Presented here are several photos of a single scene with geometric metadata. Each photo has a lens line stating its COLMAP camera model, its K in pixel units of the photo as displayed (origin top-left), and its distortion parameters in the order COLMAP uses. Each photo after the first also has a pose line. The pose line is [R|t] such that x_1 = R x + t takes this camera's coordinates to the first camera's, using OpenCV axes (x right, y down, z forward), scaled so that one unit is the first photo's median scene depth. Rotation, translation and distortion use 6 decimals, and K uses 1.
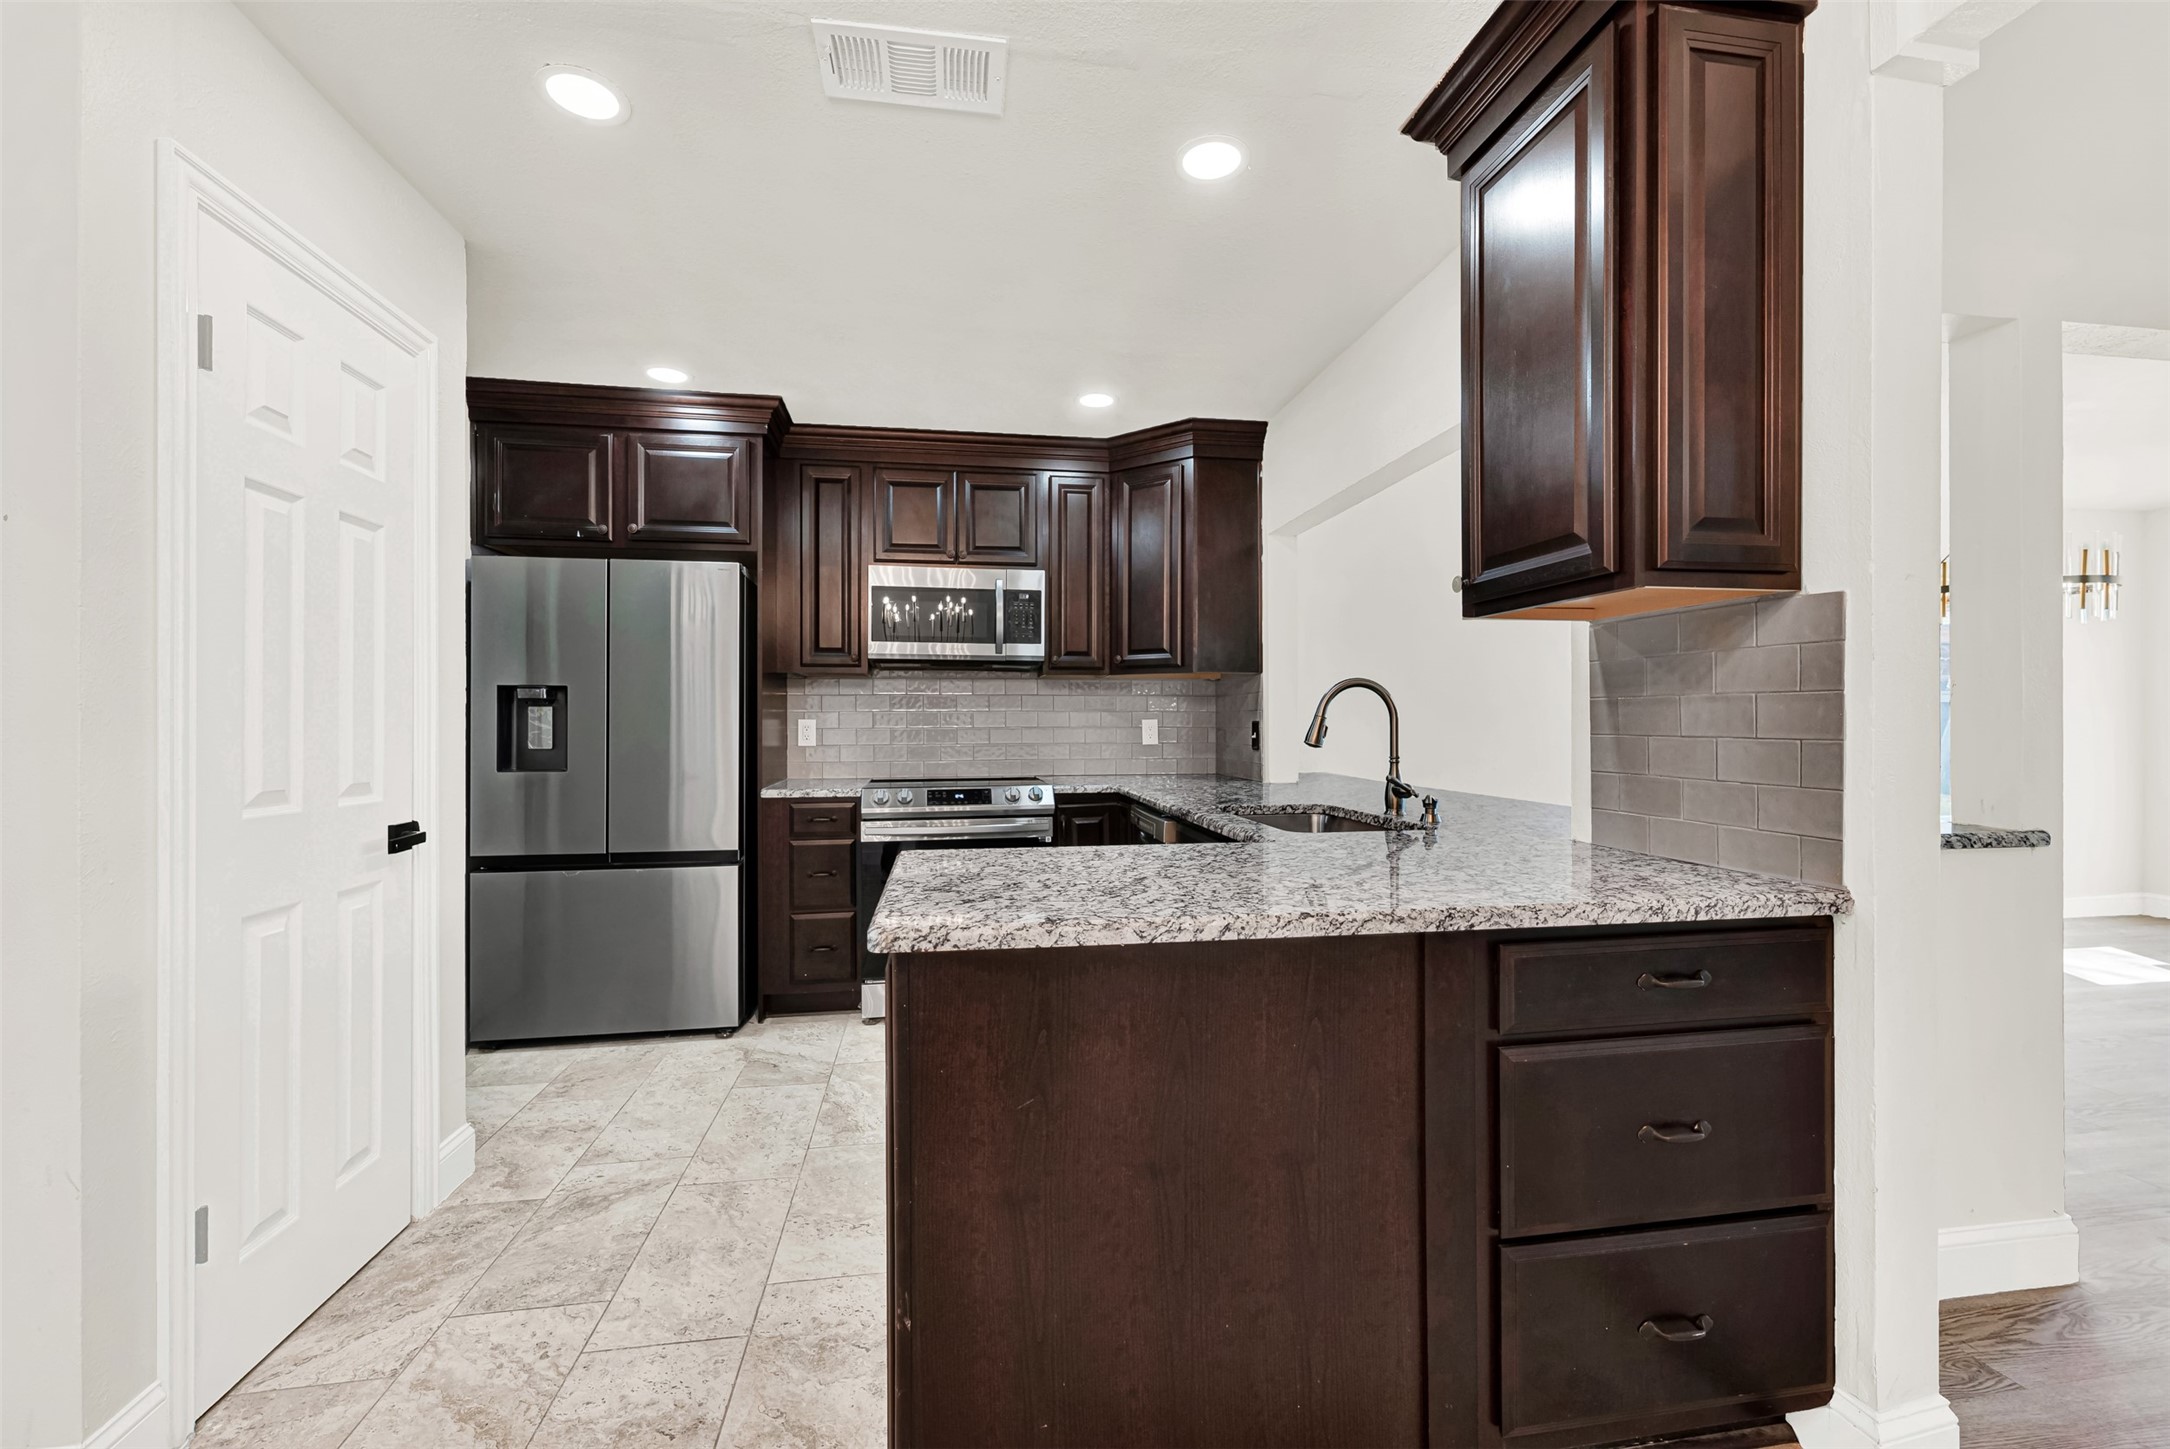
lens RADIAL K [[870.3, 0, 1091.2], [0, 870.3, 725.4], [0, 0, 1]] dist [0.012186, -0.006949]
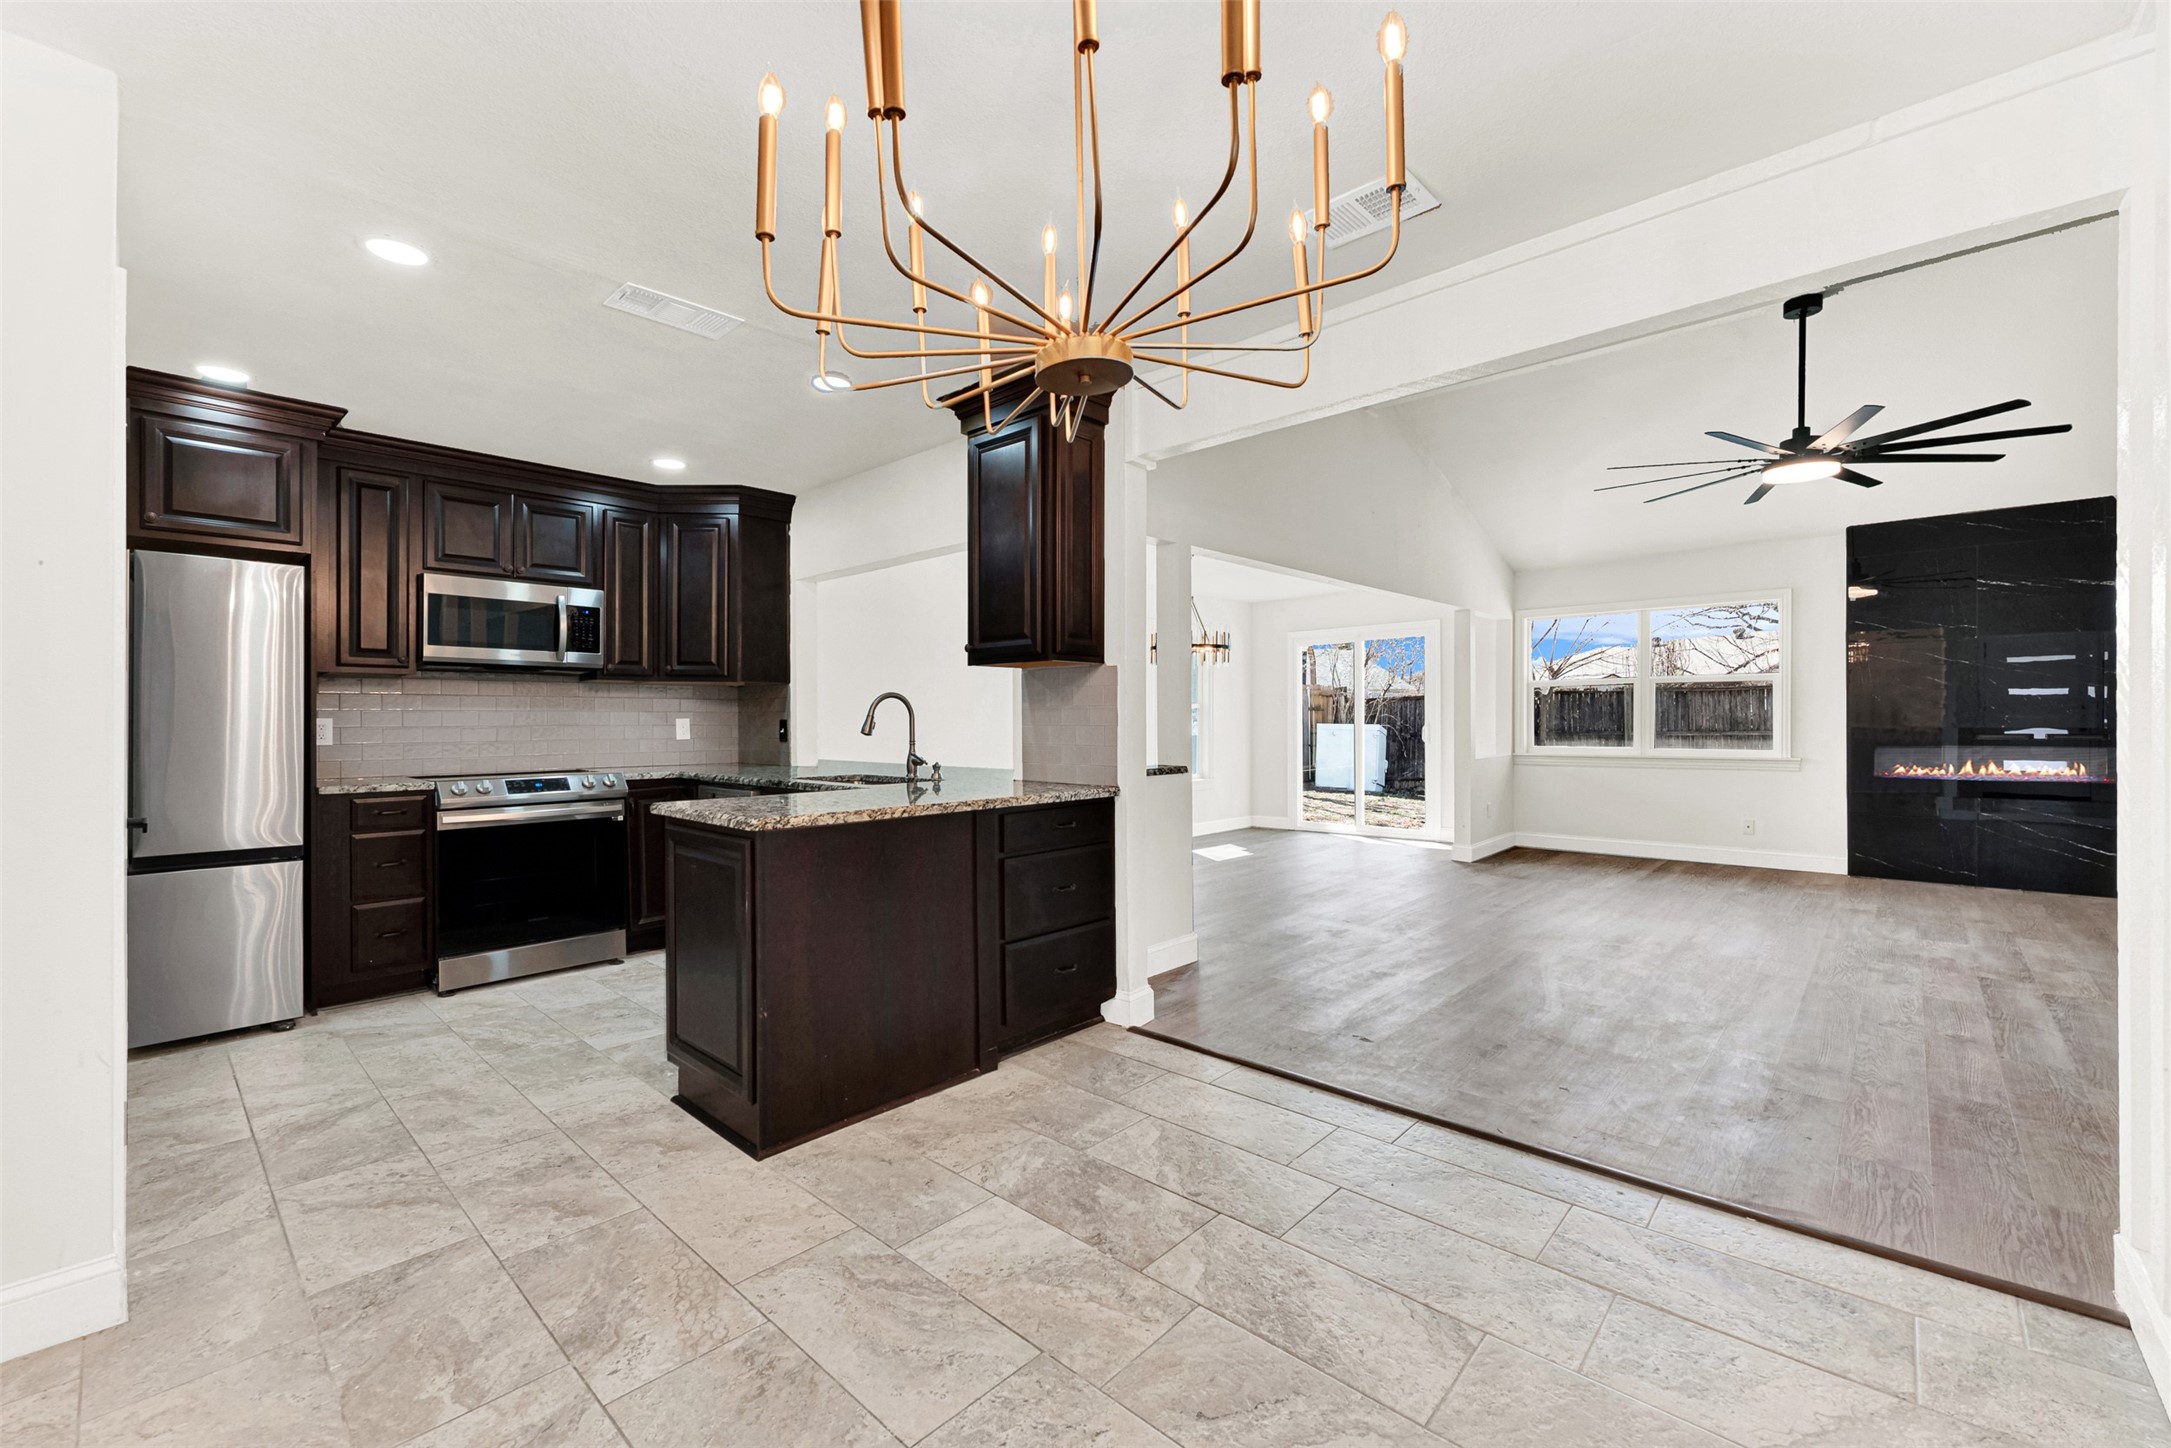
lens RADIAL K [[870.7, 0, 1091.7], [0, 870.7, 724.9], [0, 0, 1]] dist [0.012186, -0.006949]
pose [[0.784200, -0.004034, 0.620495, -0.339588], [0.004792, 0.999988, 0.000445, 0.005775], [-0.620489, 0.002625, 0.784210, -0.415166]]
